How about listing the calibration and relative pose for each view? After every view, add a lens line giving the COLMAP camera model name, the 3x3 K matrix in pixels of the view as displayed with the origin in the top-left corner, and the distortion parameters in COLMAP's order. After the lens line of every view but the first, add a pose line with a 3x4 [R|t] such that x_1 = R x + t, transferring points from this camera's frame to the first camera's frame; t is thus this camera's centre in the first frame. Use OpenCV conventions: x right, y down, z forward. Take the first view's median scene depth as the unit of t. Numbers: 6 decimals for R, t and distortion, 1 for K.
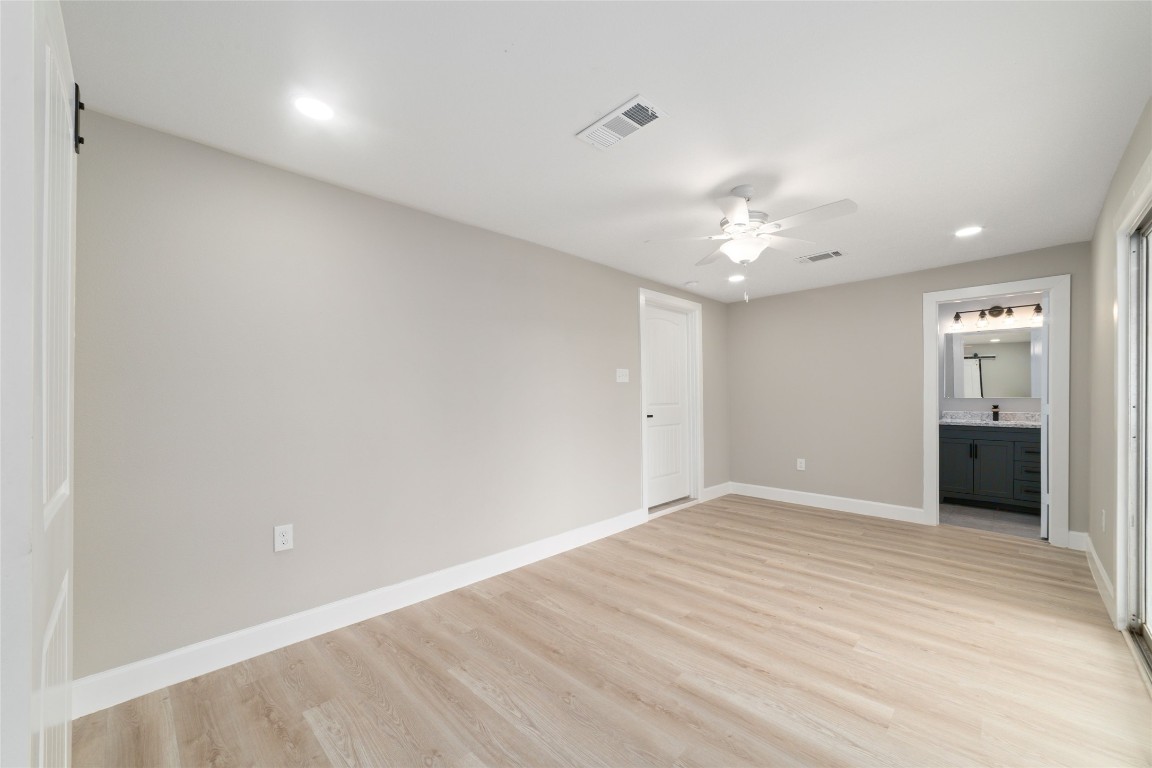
lens RADIAL K [[440.0, 0, 575.4], [0, 440.0, 394.2], [0, 0, 1]] dist [0.002543, 0.000202]
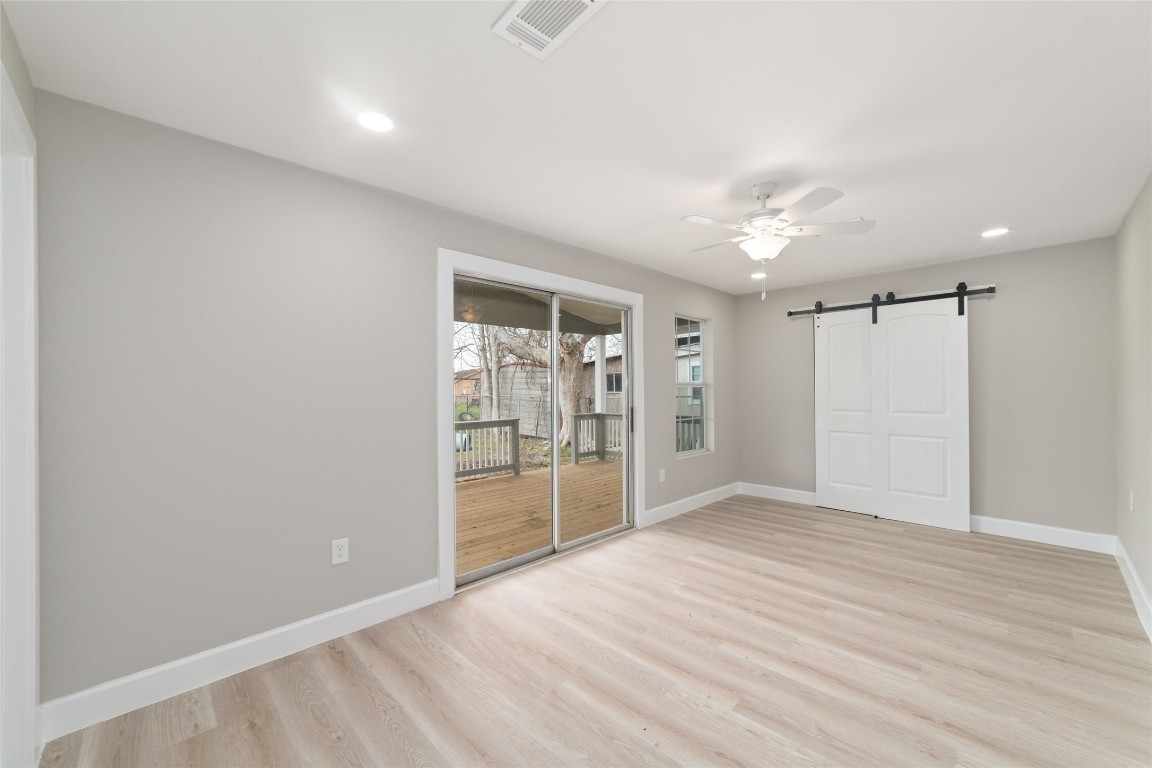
lens RADIAL K [[440.0, 0, 573.6], [0, 440.0, 391.1], [0, 0, 1]] dist [0.002543, 0.000202]
pose [[-0.999728, 0.013573, 0.018943, 0.767453], [0.013454, 0.999889, -0.006392, -0.006635], [-0.019028, -0.006135, -0.999800, 1.923869]]
